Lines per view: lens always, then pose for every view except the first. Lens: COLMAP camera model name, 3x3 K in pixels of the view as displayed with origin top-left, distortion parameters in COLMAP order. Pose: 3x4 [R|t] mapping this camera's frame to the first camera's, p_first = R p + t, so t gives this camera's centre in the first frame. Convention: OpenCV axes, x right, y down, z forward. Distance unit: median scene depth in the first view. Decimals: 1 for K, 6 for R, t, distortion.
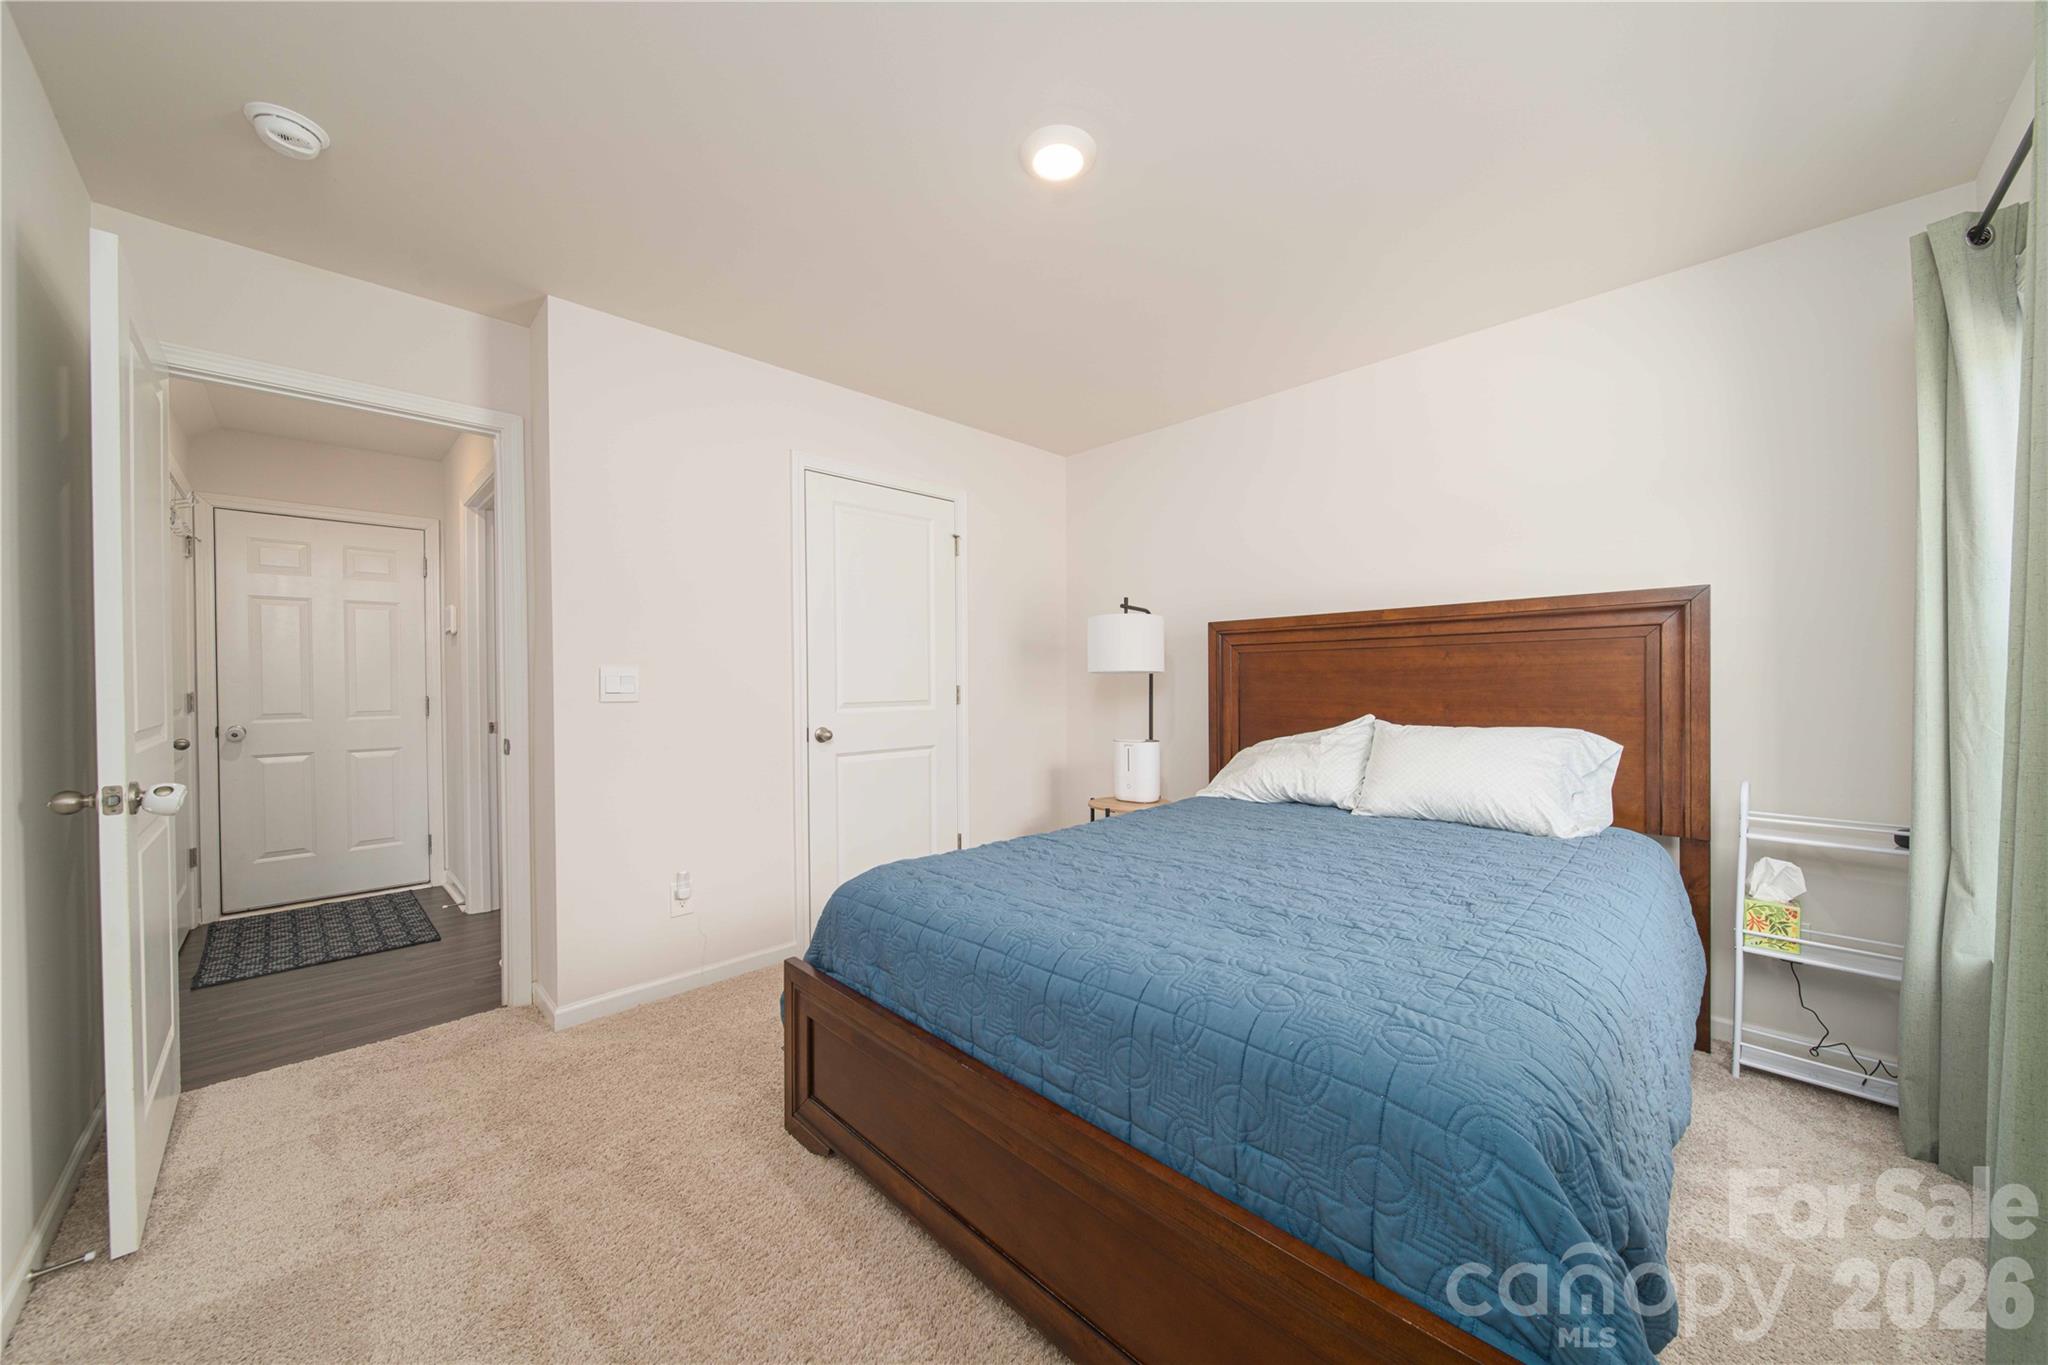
lens RADIAL K [[731.7, 0, 1016.1], [0, 731.7, 684.6], [0, 0, 1]] dist [-0.002546, -0.000451]
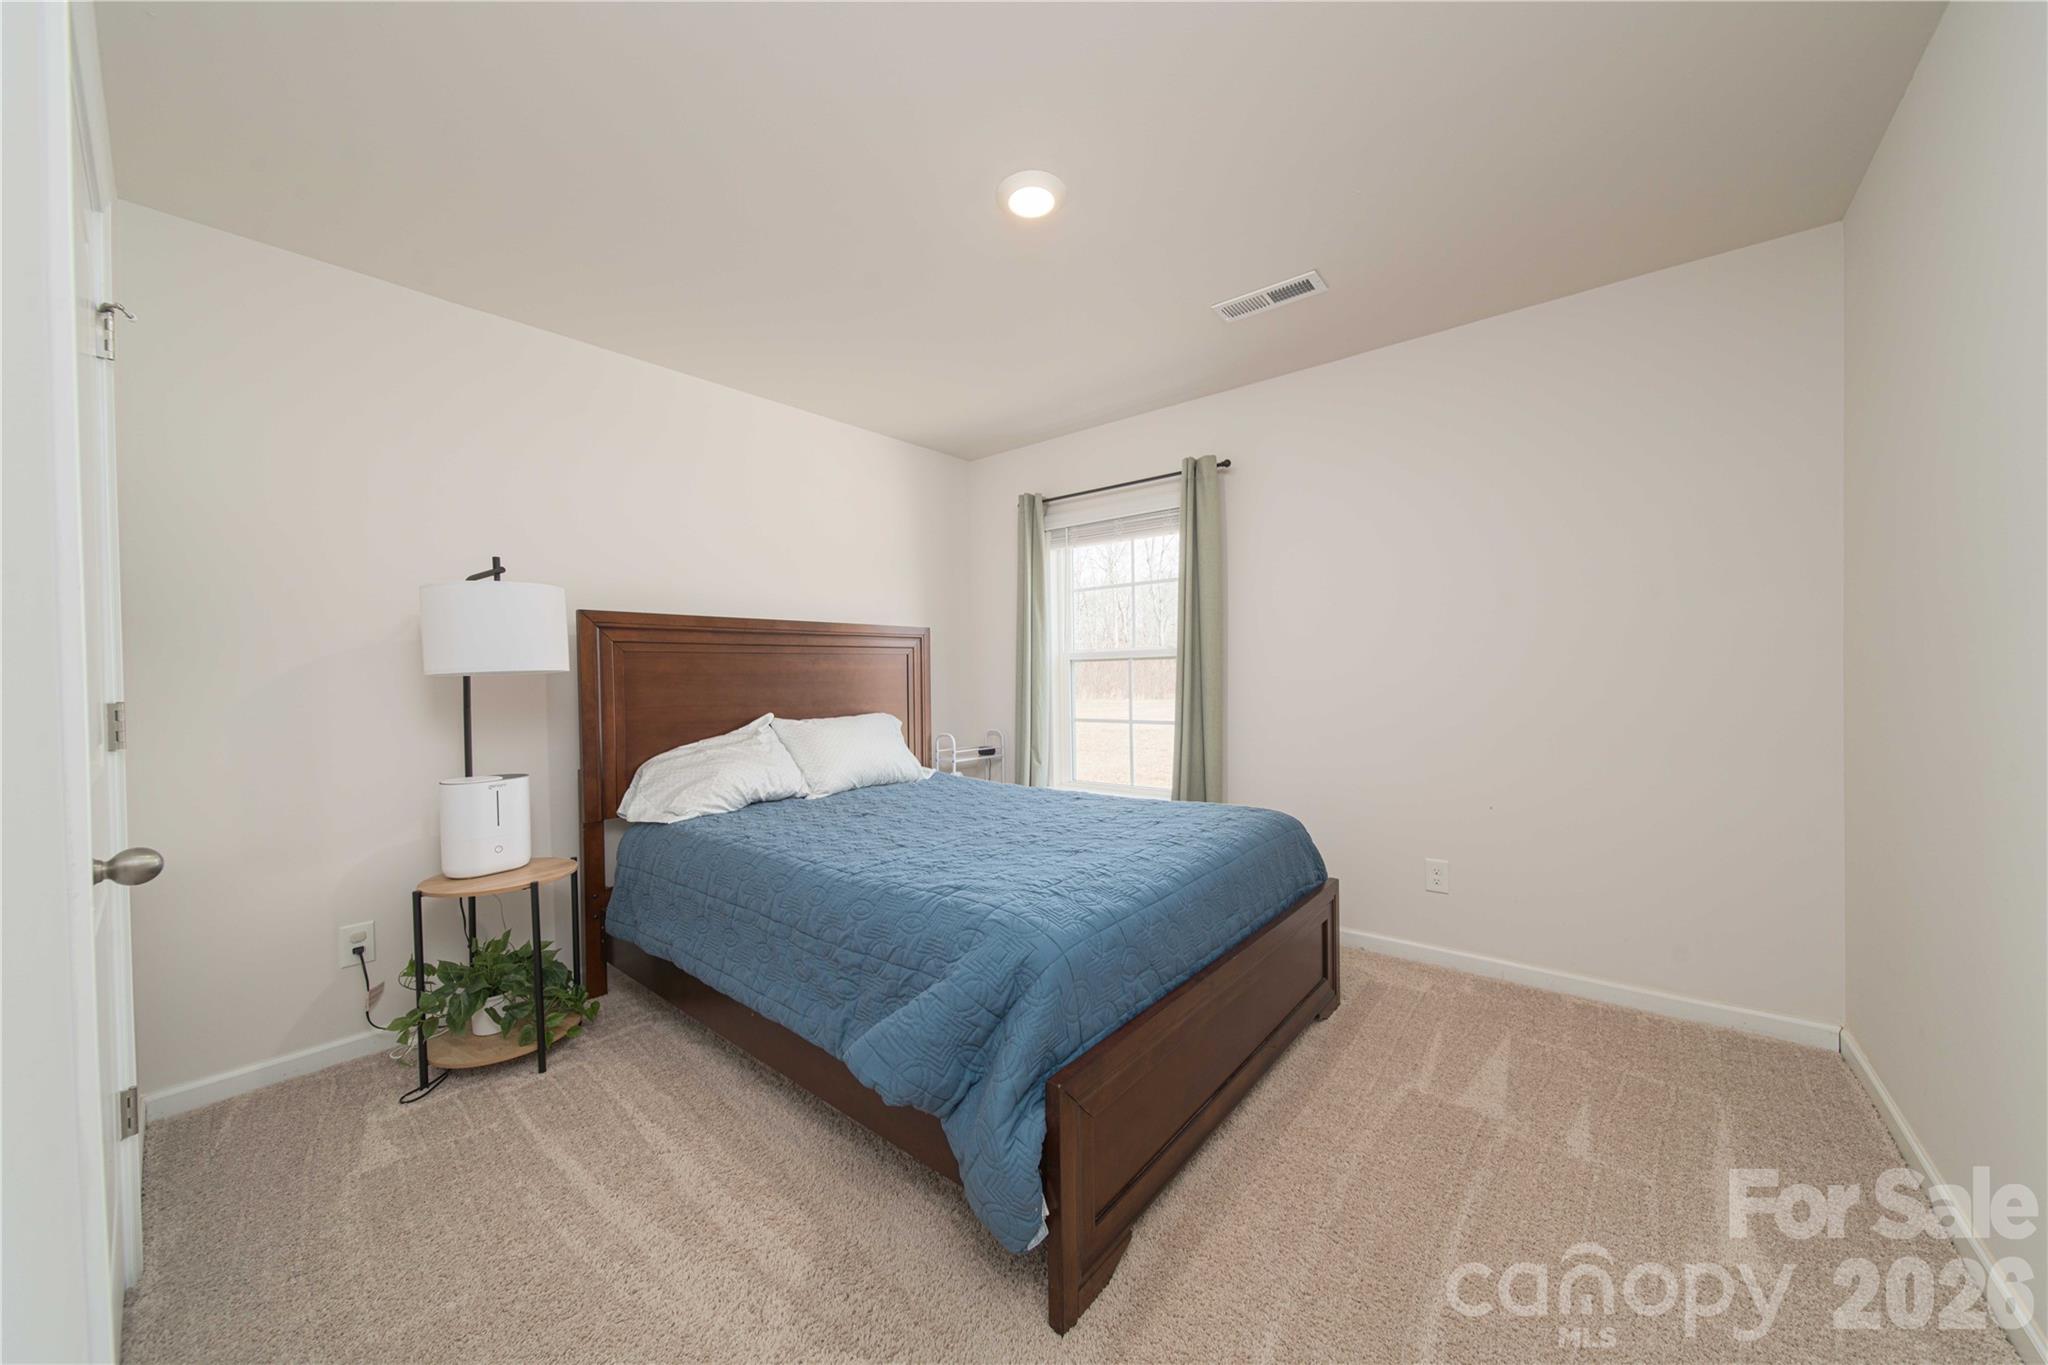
lens RADIAL K [[731.7, 0, 1031.2], [0, 731.7, 688.3], [0, 0, 1]] dist [-0.002546, -0.000451]
pose [[-0.098043, -0.011510, 0.995116, -0.639299], [0.021233, 0.999681, 0.013655, -0.003343], [-0.994956, 0.022468, -0.097768, 0.693870]]
